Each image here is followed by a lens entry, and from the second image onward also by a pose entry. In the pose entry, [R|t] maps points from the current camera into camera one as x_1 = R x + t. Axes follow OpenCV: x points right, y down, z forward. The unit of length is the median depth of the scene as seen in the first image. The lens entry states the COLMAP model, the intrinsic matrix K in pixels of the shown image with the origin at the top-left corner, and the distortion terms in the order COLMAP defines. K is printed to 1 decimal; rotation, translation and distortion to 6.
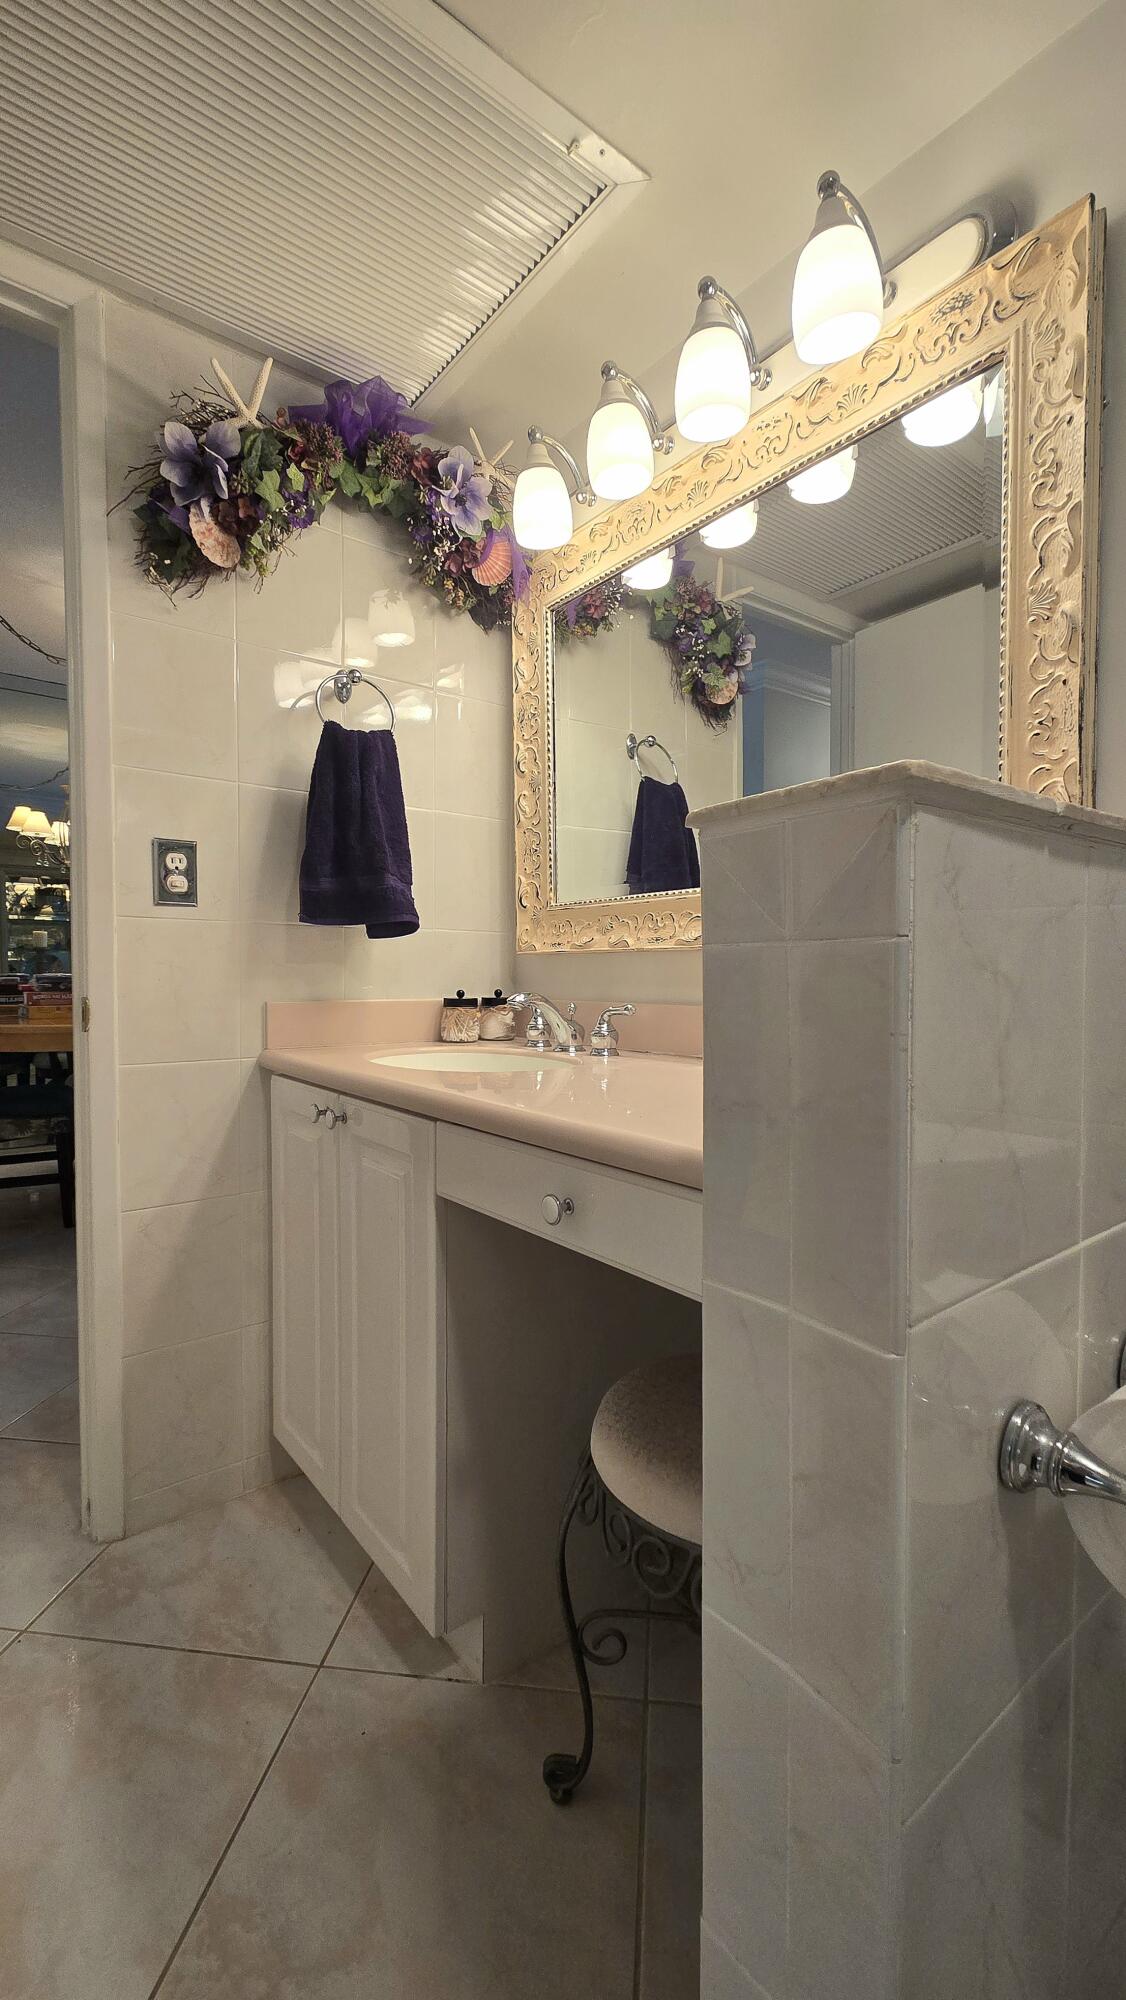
lens RADIAL K [[828.7, 0, 552.0], [0, 828.7, 1000.6], [0, 0, 1]] dist [-0.001213, -0.000248]
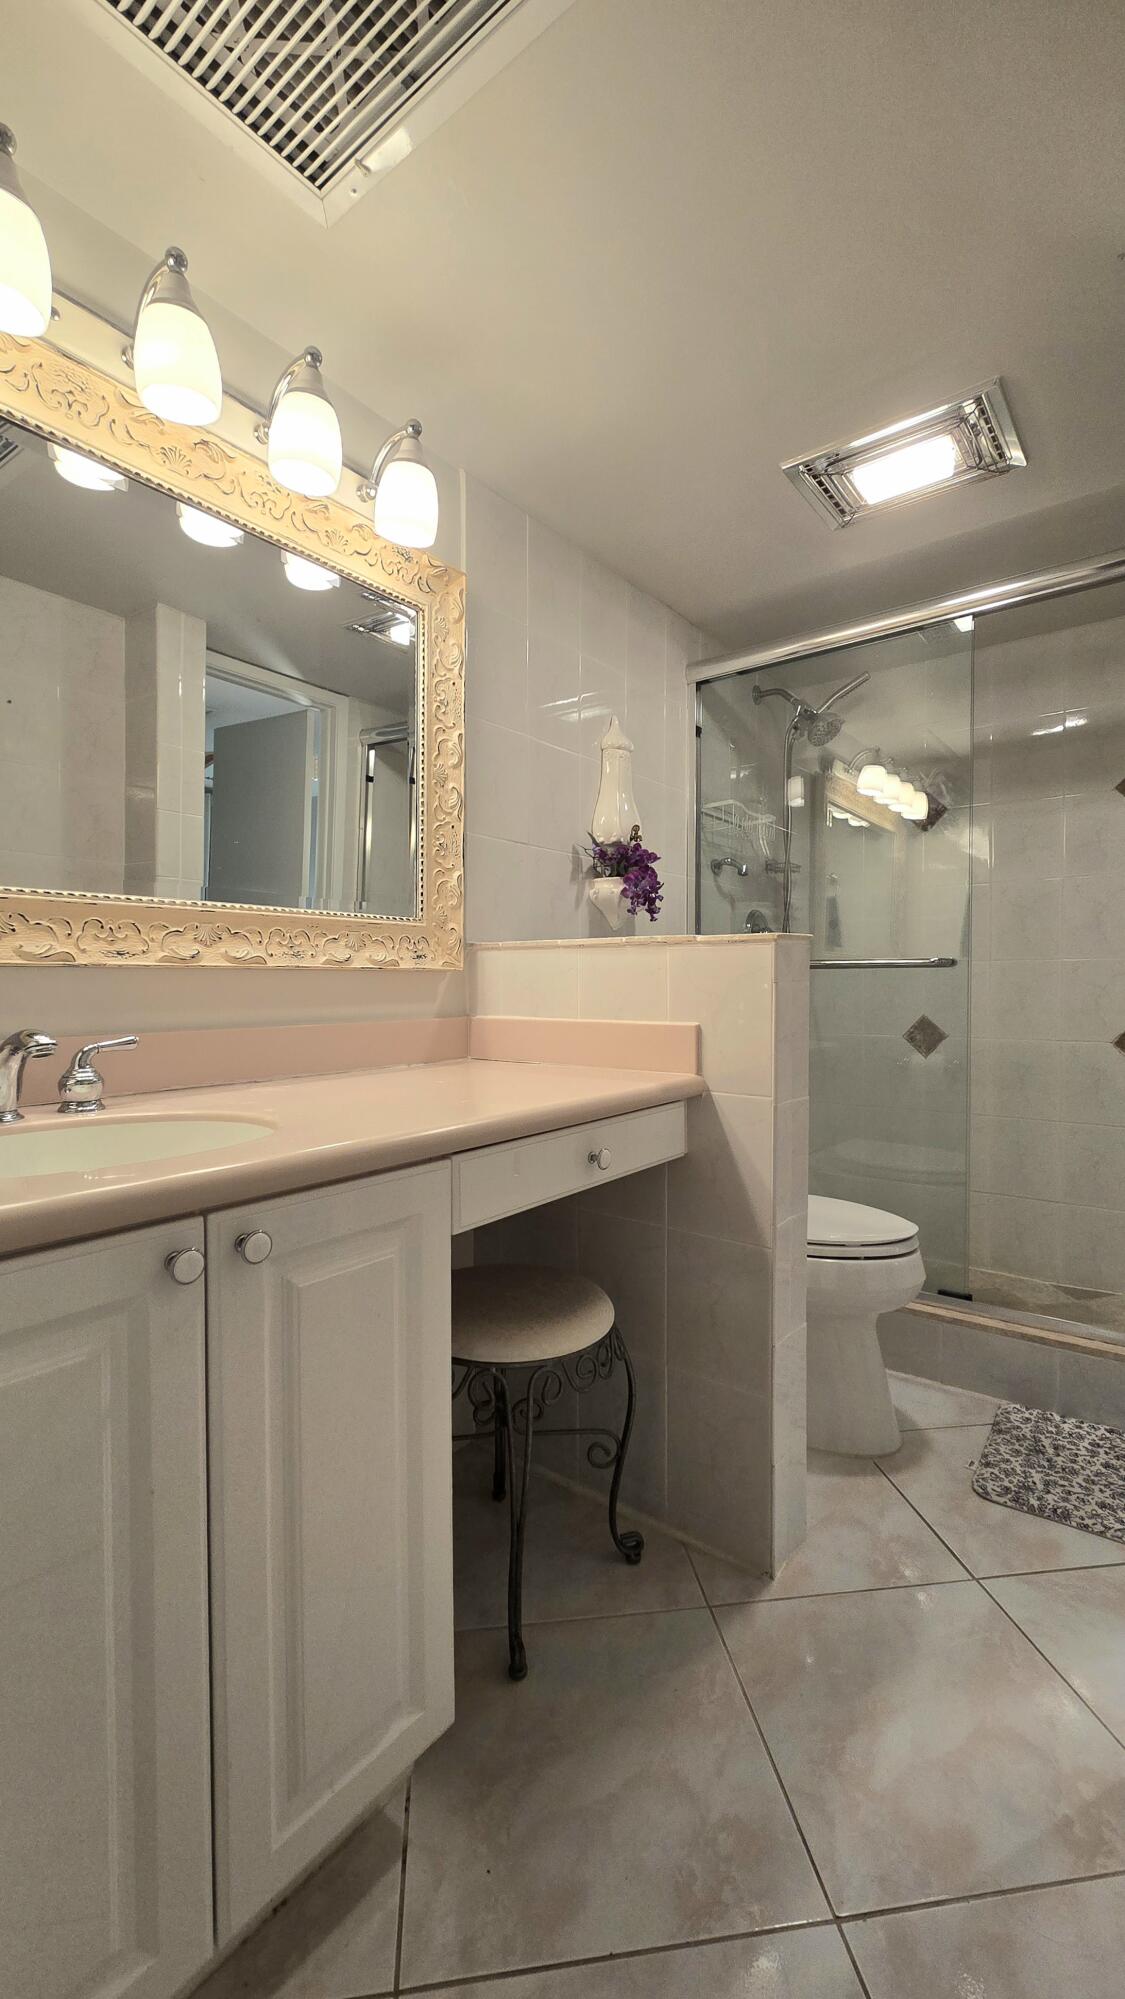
lens RADIAL K [[828.2, 0, 562.2], [0, 828.2, 993.5], [0, 0, 1]] dist [-0.001213, -0.000248]
pose [[-0.241064, 0.008826, 0.970469, -0.917570], [0.052678, 0.998604, 0.004003, -0.021393], [-0.969079, 0.052087, -0.241192, 0.981206]]
